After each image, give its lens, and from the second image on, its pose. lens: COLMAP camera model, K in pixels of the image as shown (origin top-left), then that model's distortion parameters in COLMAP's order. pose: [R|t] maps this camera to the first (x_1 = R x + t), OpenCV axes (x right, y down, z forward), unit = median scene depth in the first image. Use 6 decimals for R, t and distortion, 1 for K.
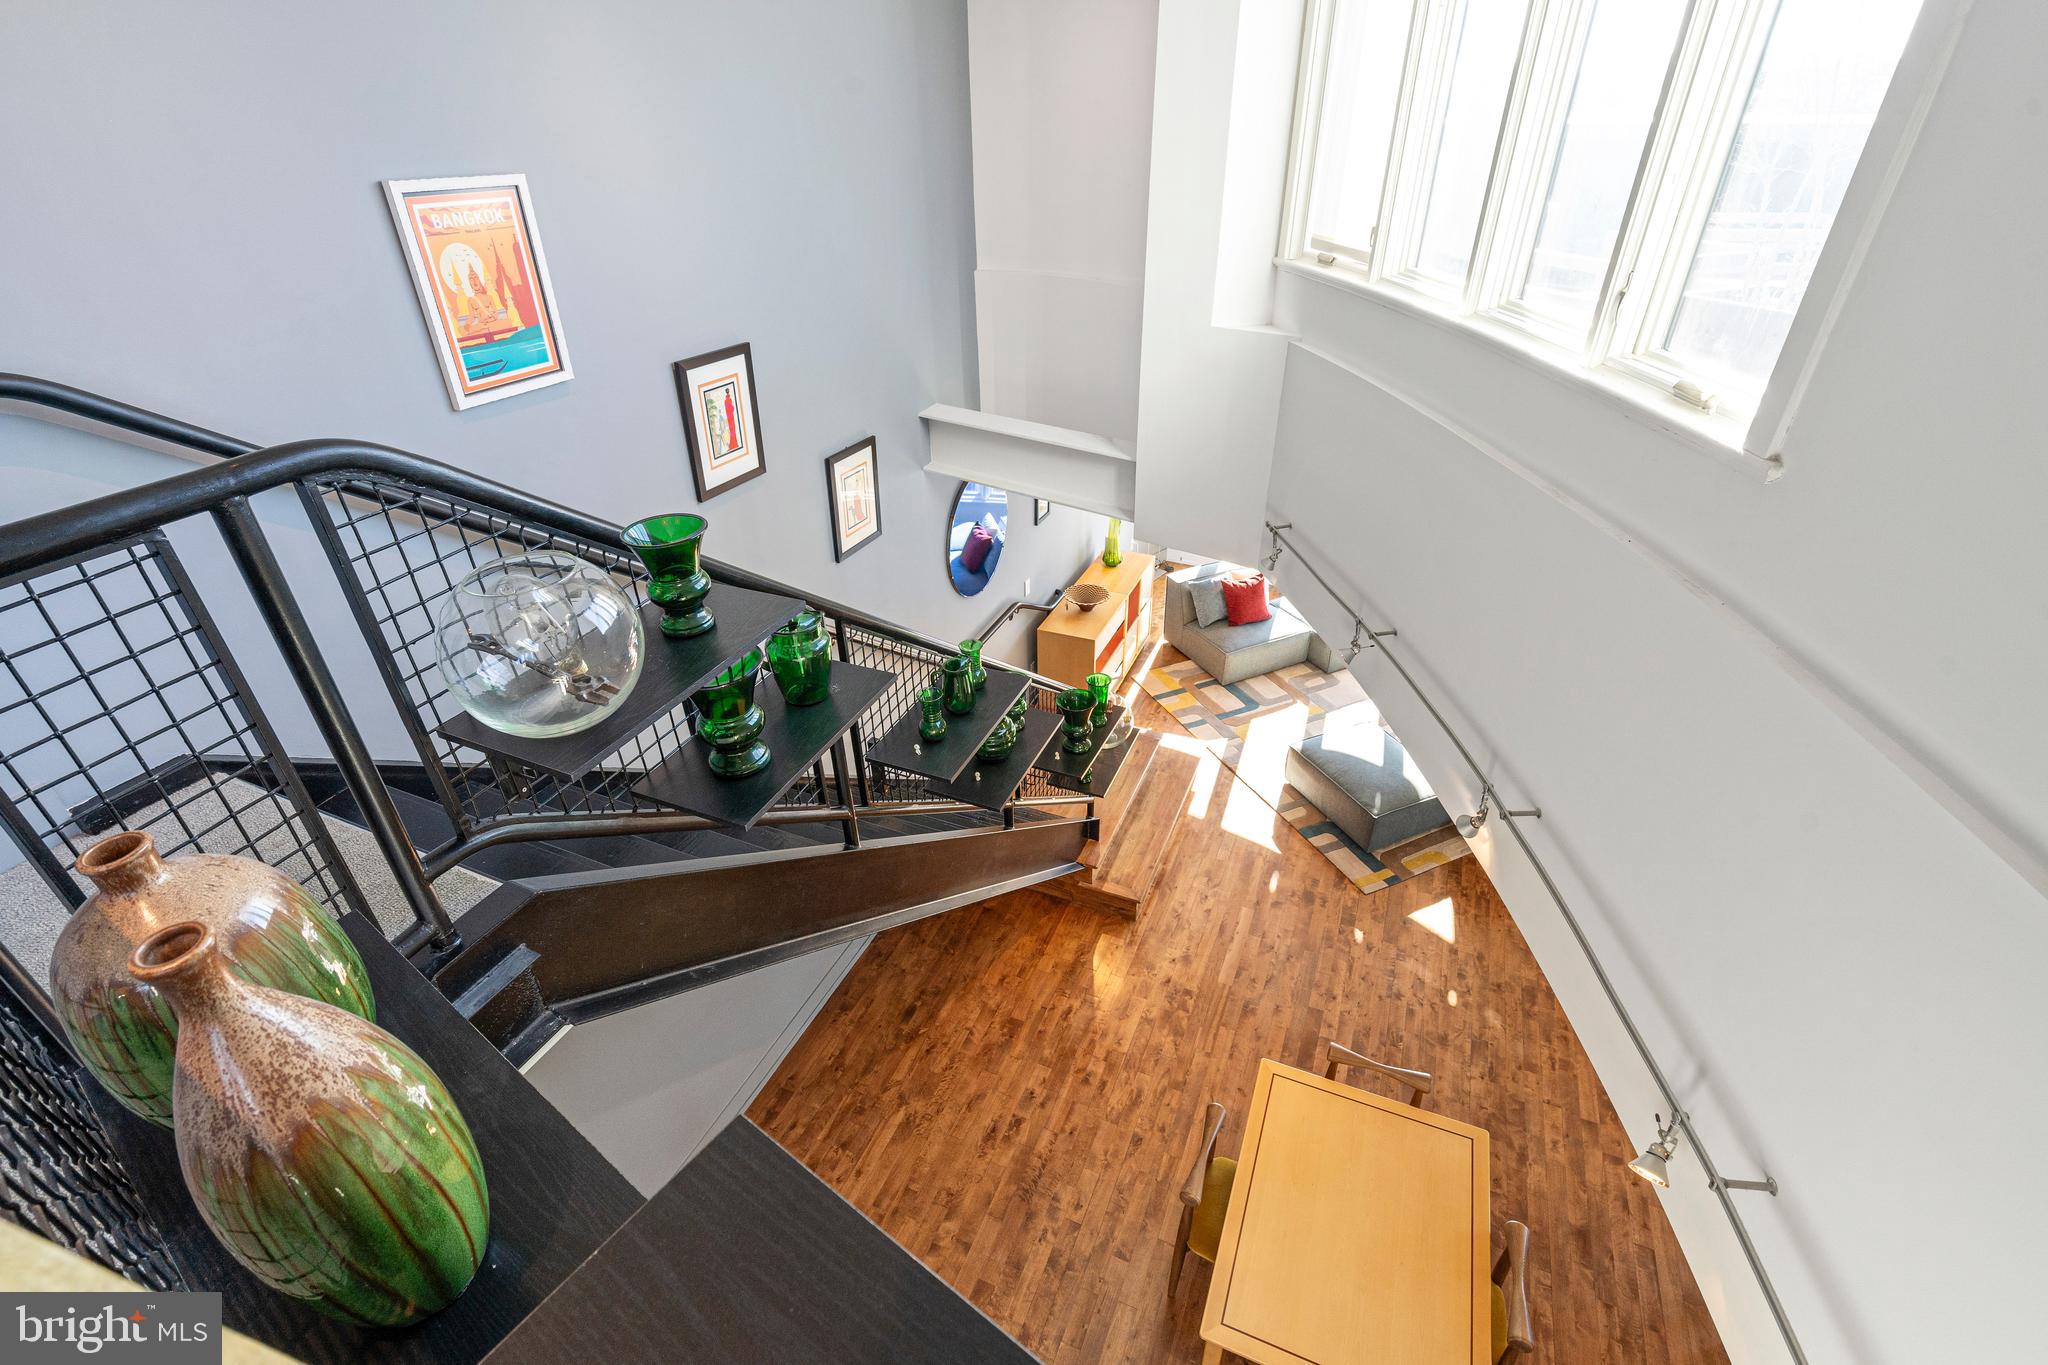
lens RADIAL K [[927.2, 0, 1028.1], [0, 927.2, 685.0], [0, 0, 1]] dist [-0.006509, 0.002842]
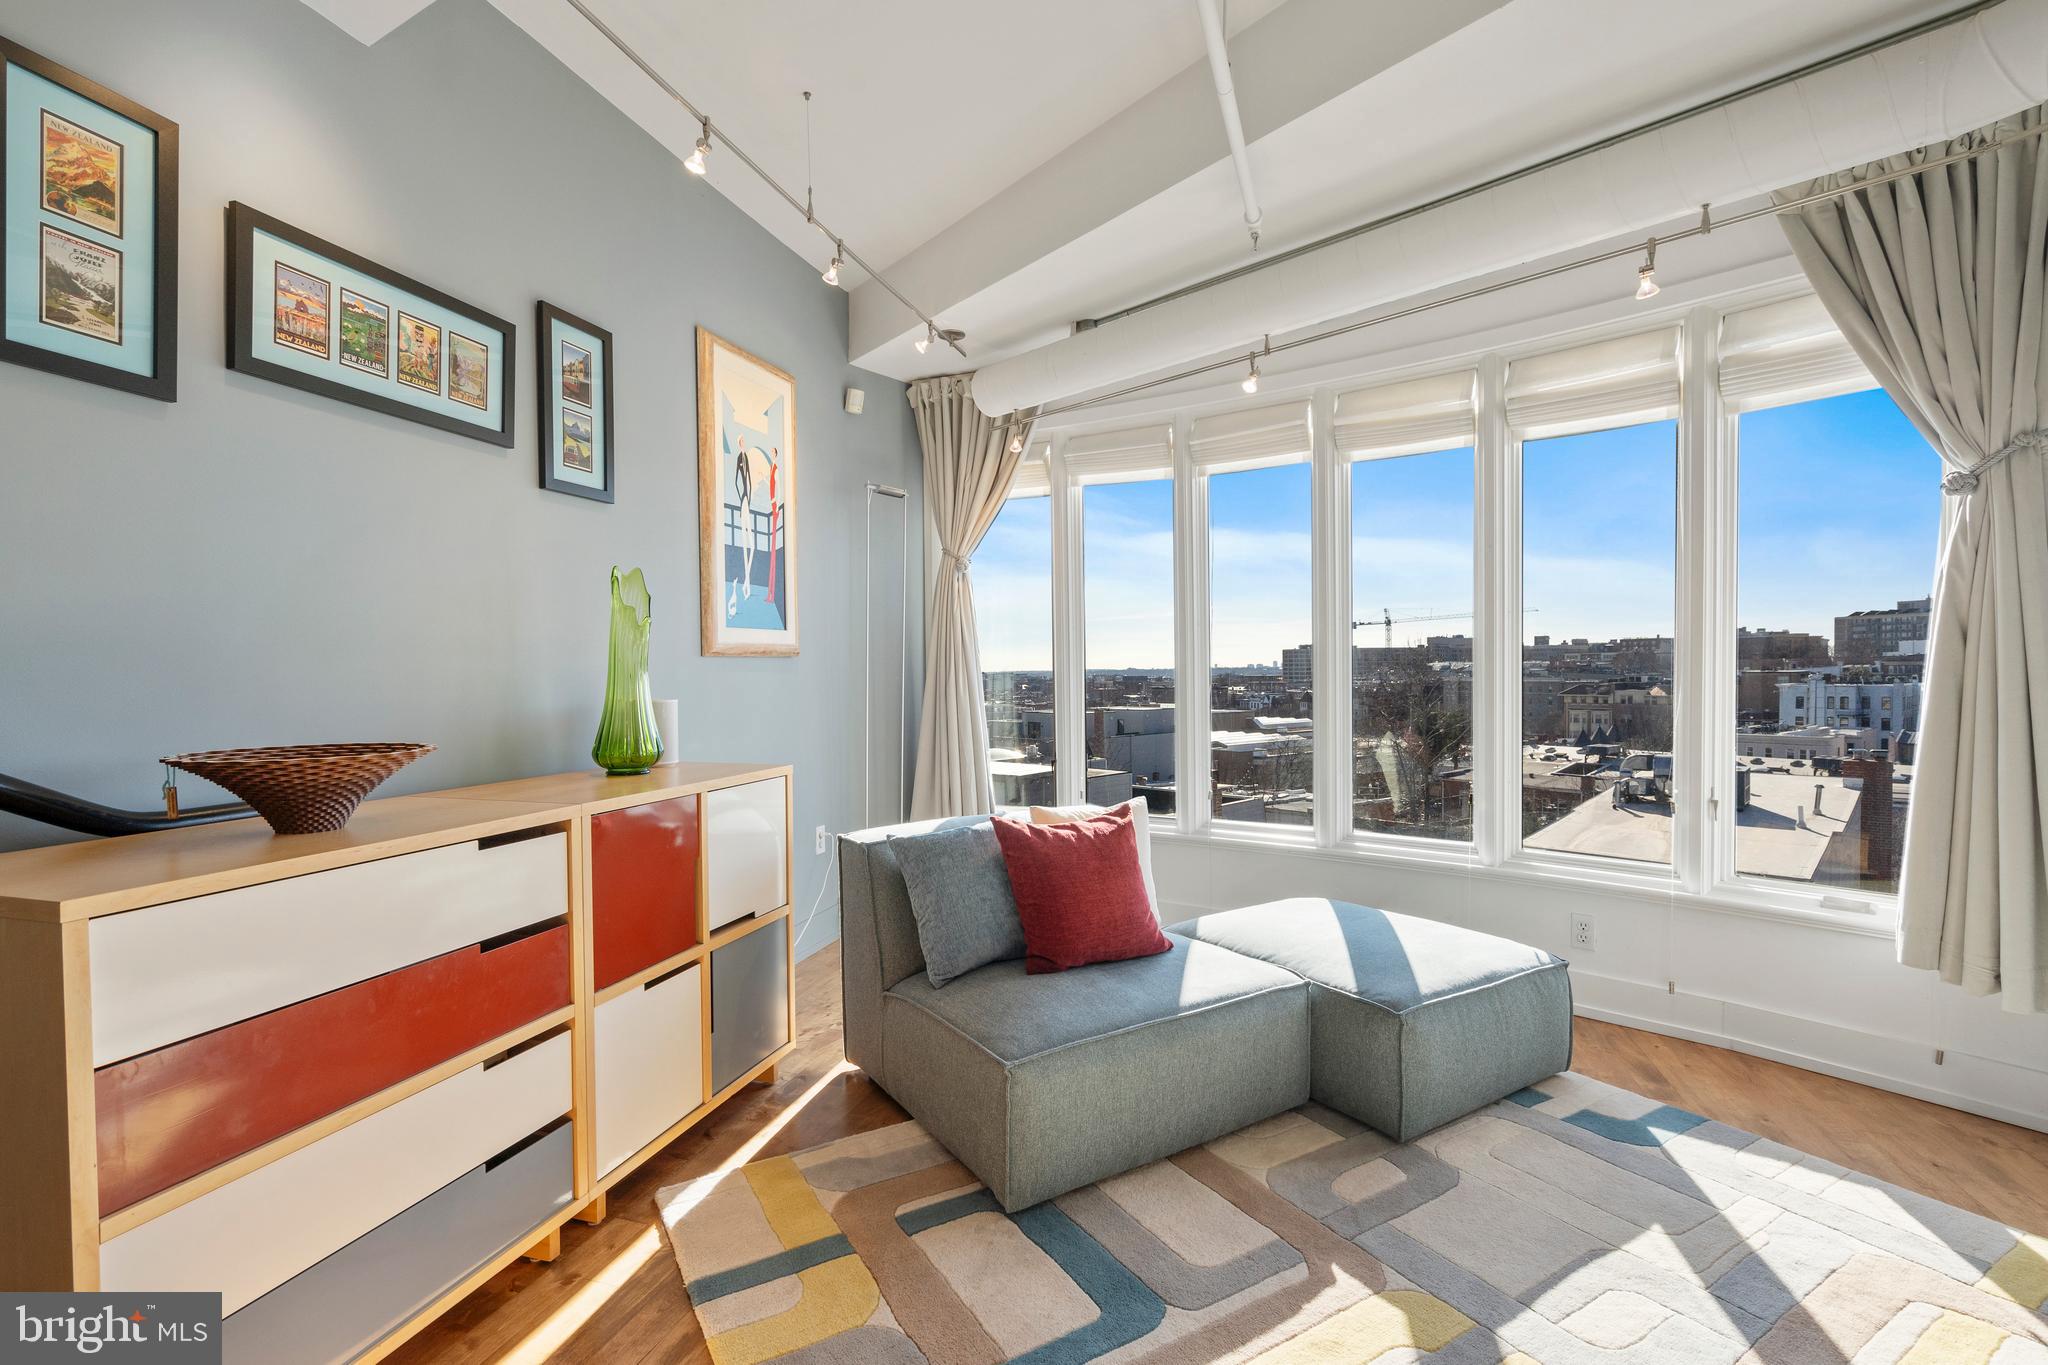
lens RADIAL K [[927.2, 0, 1016.3], [0, 927.2, 689.3], [0, 0, 1]] dist [-0.006509, 0.002842]
pose [[0.994210, 0.008348, 0.107126, 0.183664], [0.048505, 0.854750, -0.516769, 0.008322], [-0.095880, 0.518973, 0.849396, 0.720326]]
